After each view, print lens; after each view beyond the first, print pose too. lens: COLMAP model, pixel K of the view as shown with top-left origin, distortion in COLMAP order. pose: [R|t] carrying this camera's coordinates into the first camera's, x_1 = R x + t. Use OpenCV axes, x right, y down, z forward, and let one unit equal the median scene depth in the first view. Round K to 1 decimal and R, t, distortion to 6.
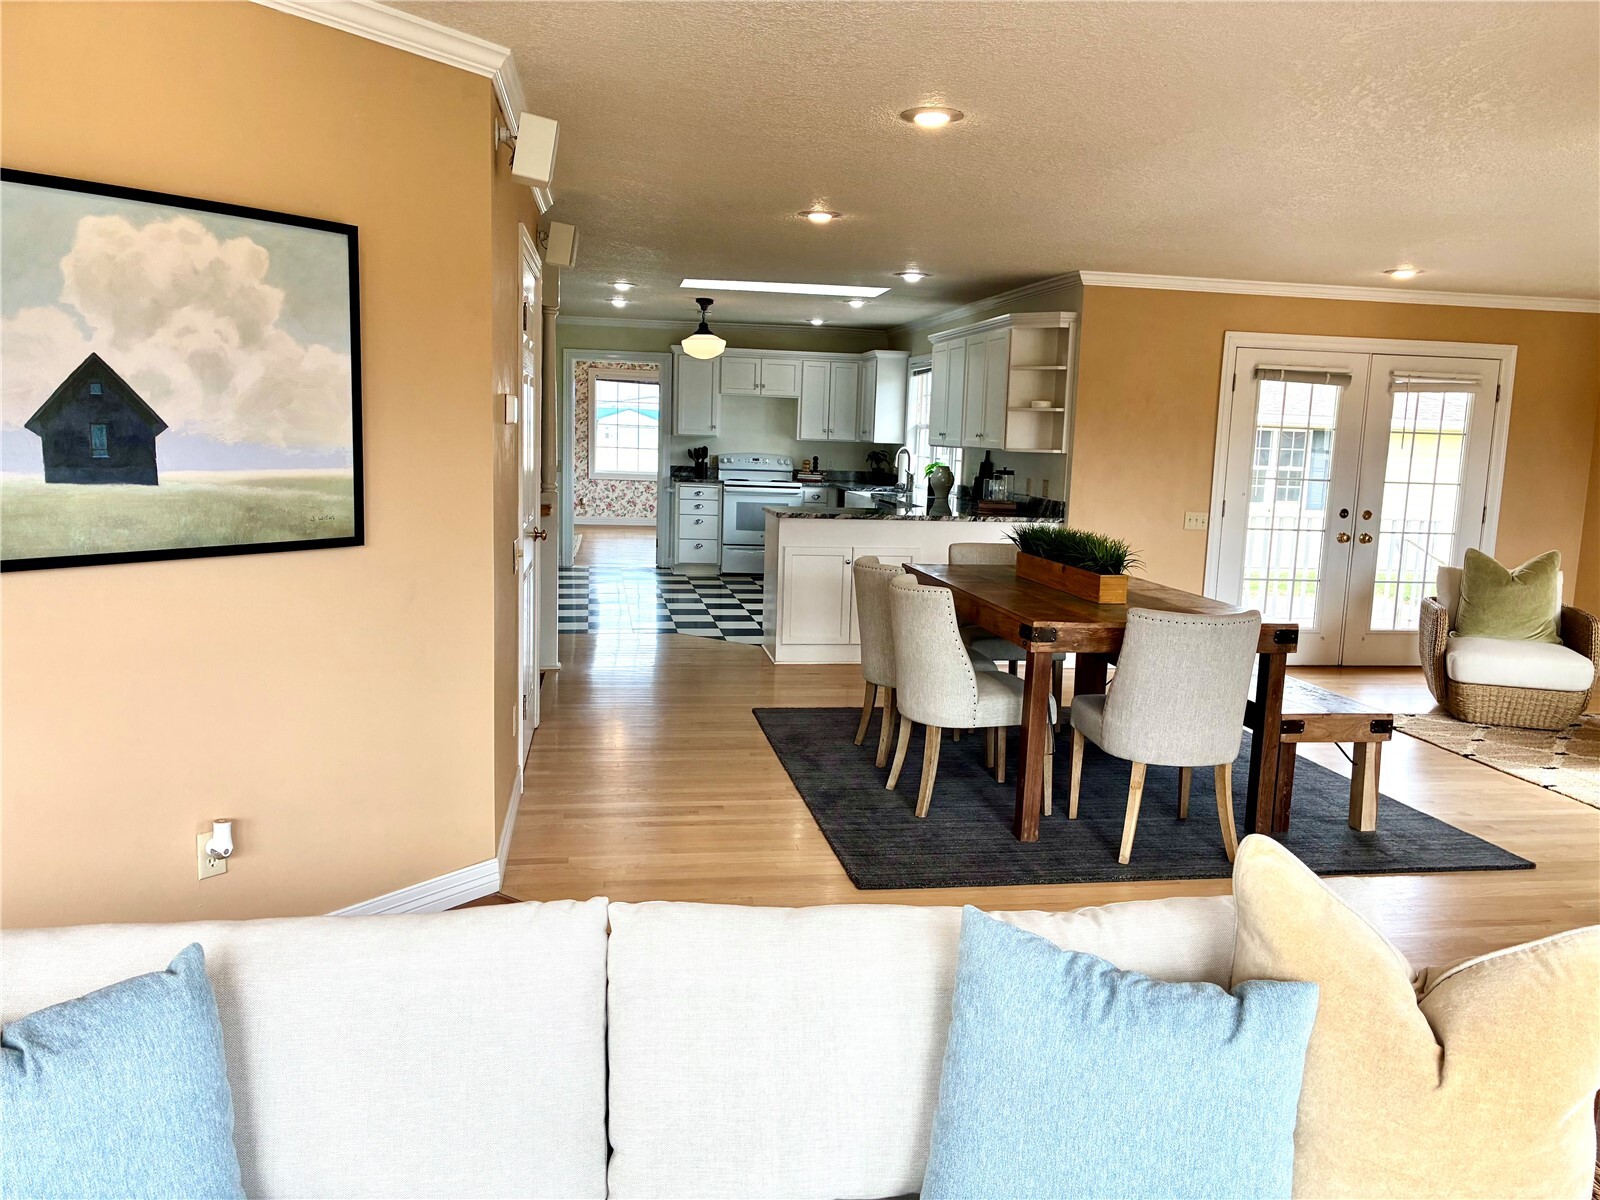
lens RADIAL K [[1204.0, 0, 800.0], [0, 1204.0, 600.0], [0, 0, 1]] dist [-0.005388, -0.002572]
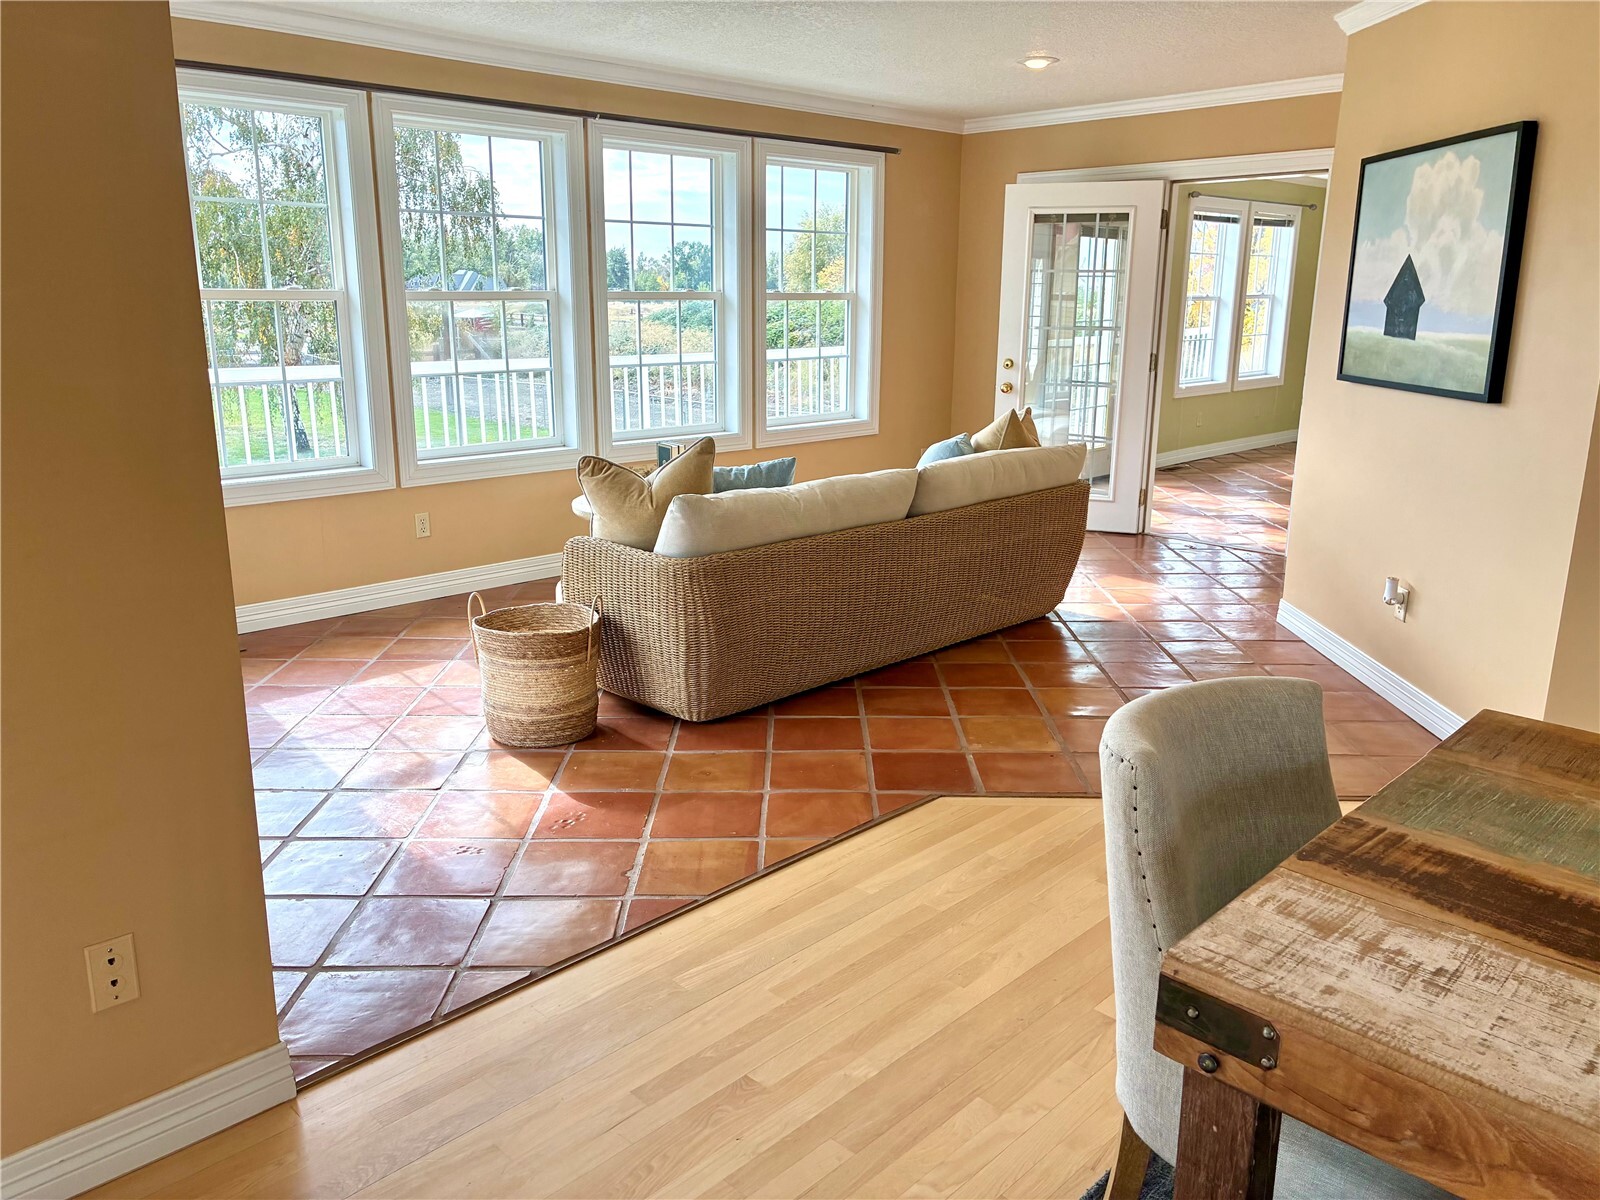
lens RADIAL K [[1197.9, 0, 794.9], [0, 1197.9, 566.1], [0, 0, 1]] dist [0.058504, -0.092809]
pose [[-0.809412, 0.096736, -0.579219, 0.375895], [-0.110872, 0.943426, 0.312497, -0.081688], [0.576680, 0.317158, -0.752895, 0.675487]]
